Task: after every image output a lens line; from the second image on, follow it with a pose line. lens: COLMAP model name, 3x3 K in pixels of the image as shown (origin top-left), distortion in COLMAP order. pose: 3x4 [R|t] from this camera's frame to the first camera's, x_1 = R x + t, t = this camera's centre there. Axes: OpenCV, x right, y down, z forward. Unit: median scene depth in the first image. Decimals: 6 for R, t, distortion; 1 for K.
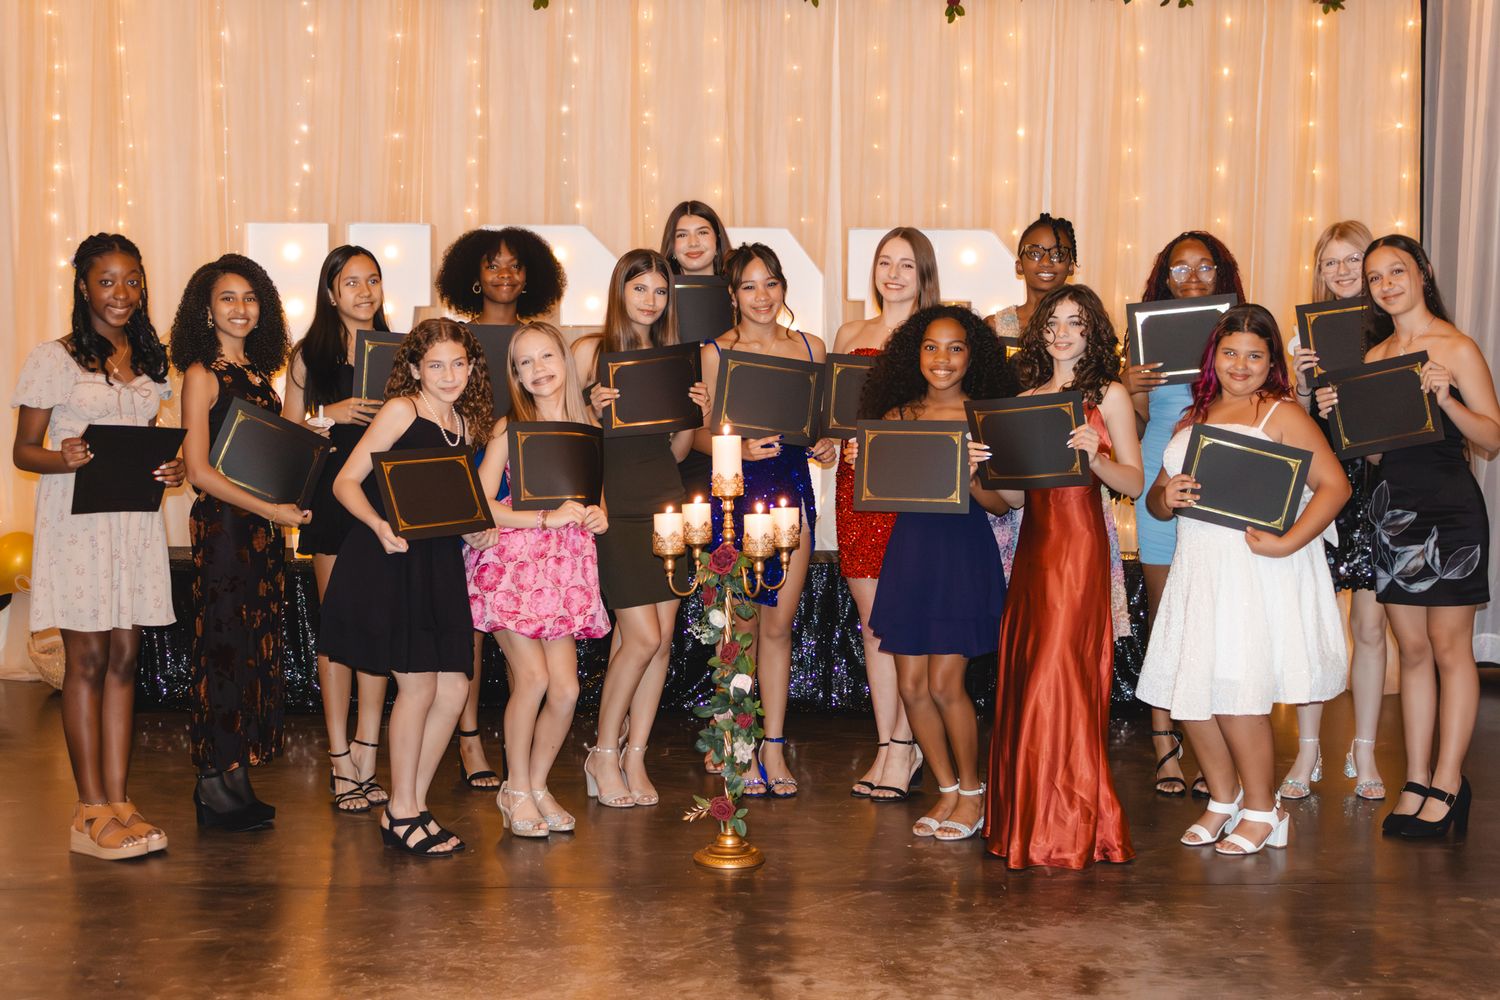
lens RADIAL K [[2445.1, 0, 761.3], [0, 2445.1, 496.2], [0, 0, 1]] dist [0.007418, 0.000000]
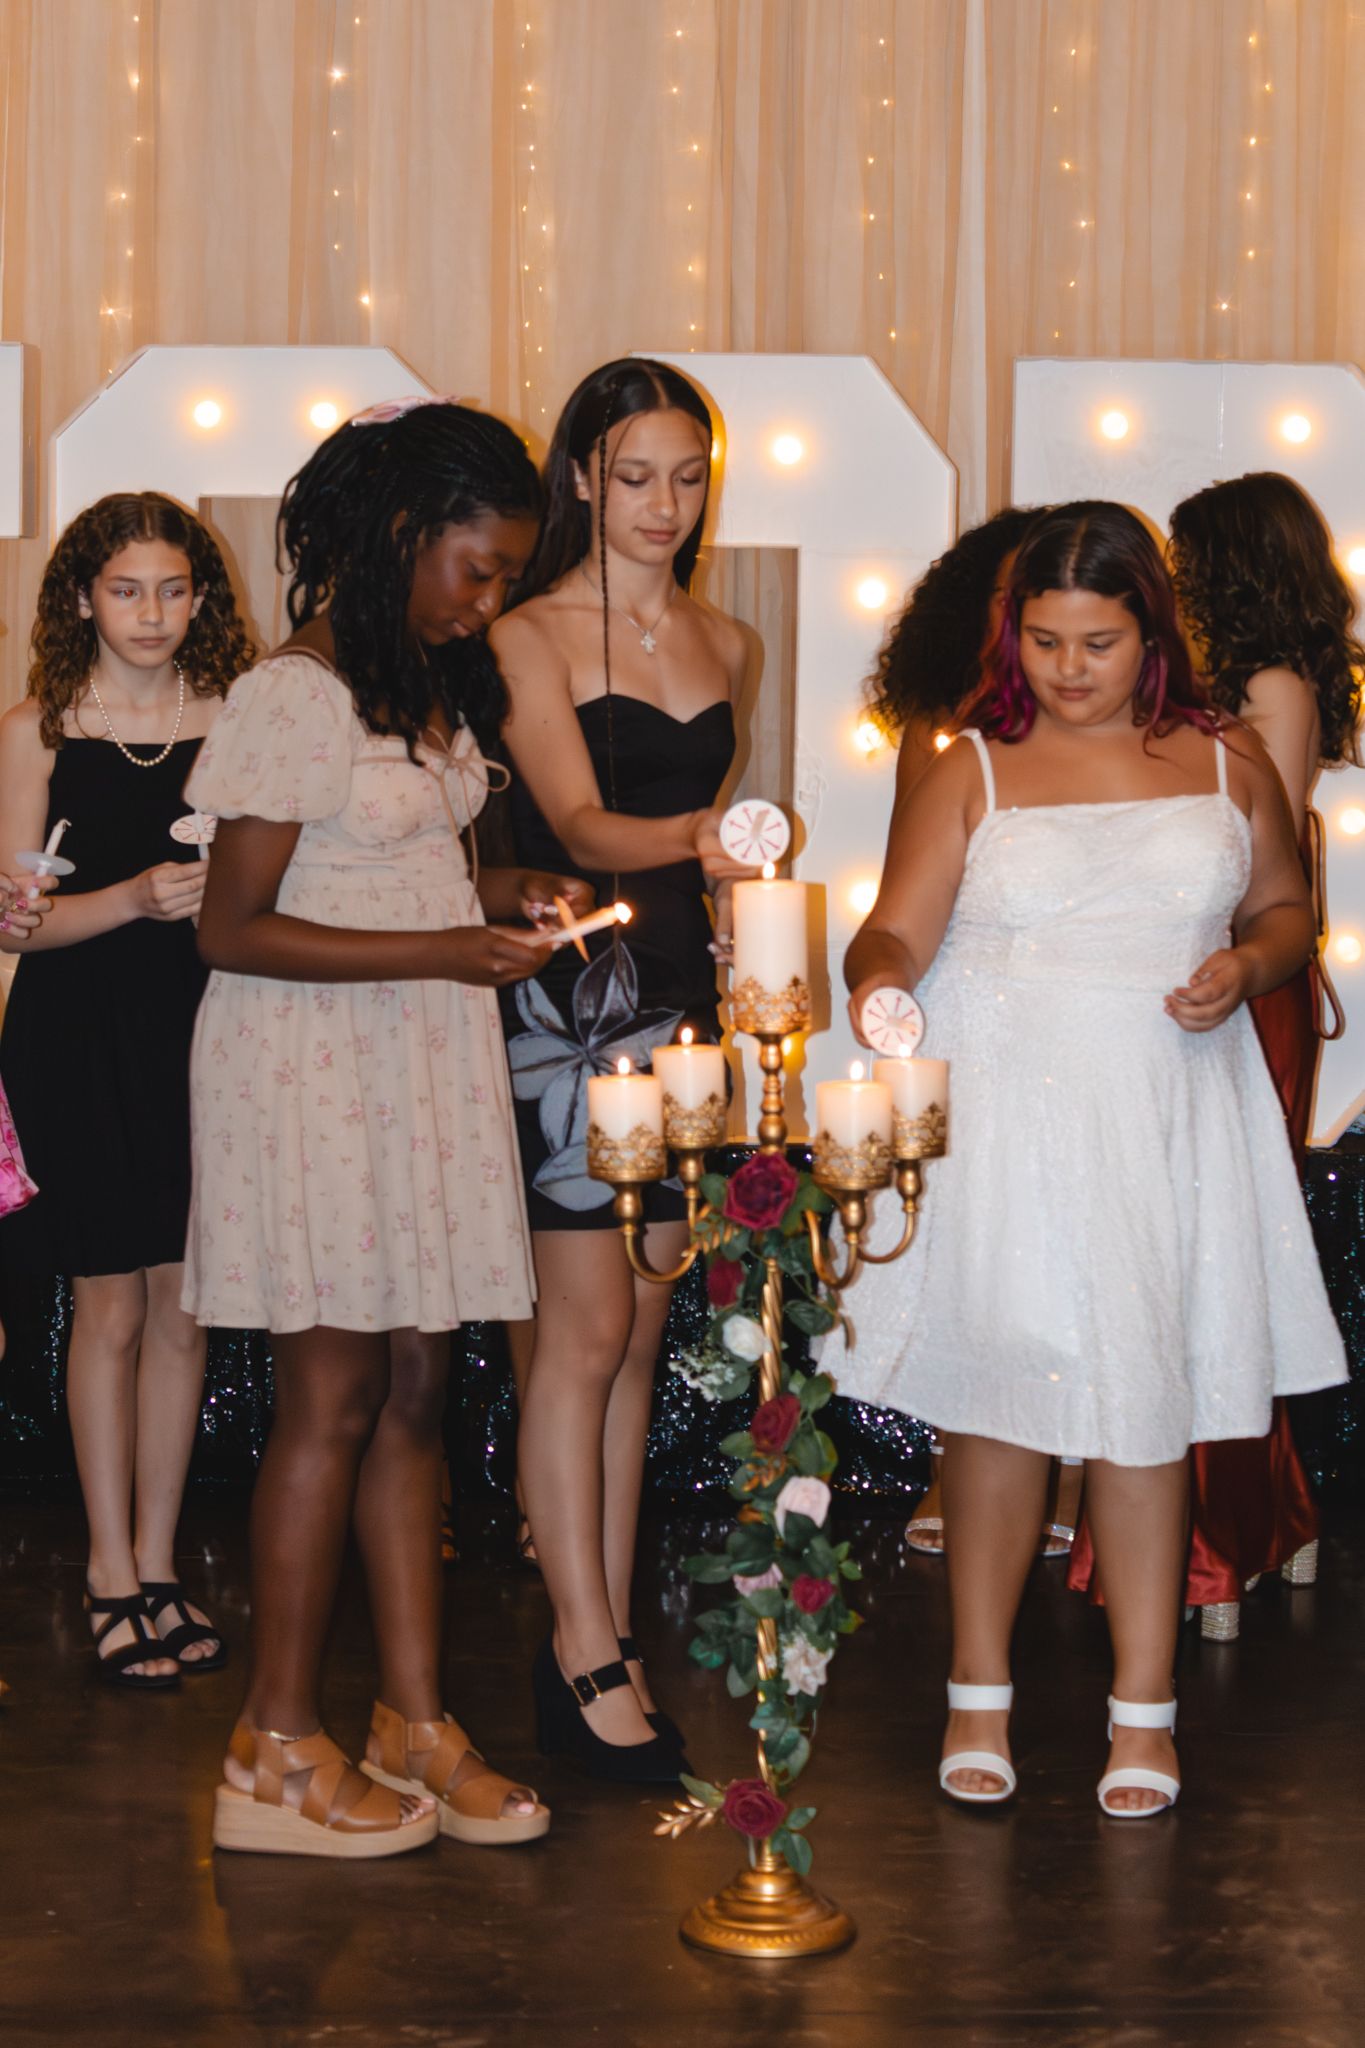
lens RADIAL K [[5148.6, 0, 703.9], [0, 5148.6, 928.2], [0, 0, 1]] dist [-0.142938, 0.000000]
pose [[0.999969, 0.004973, 0.006112, -0.029821], [-0.005004, 0.999975, 0.004952, -0.021173], [-0.006087, -0.004982, 0.999969, 0.155666]]
